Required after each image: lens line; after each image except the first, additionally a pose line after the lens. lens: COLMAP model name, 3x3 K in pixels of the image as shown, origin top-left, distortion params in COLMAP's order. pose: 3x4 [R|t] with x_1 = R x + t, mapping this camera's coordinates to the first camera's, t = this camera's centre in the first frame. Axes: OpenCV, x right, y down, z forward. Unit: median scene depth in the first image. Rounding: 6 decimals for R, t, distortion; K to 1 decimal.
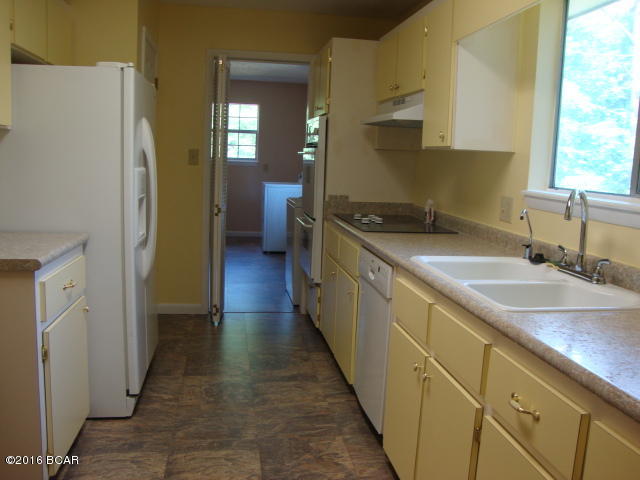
lens RADIAL K [[585.0, 0, 320.0], [0, 585.0, 240.0], [0, 0, 1]] dist [-0.134530, 0.008976]
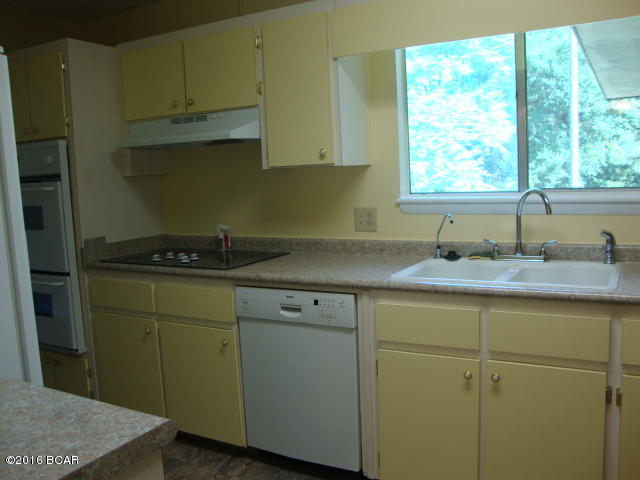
lens RADIAL K [[585.0, 0, 320.0], [0, 585.0, 240.0], [0, 0, 1]] dist [-0.134530, 0.008976]
pose [[0.614590, -0.155552, 0.773358, -0.486554], [0.177707, 0.982467, 0.056387, -0.079626], [-0.768570, 0.102776, 0.631457, 0.341118]]
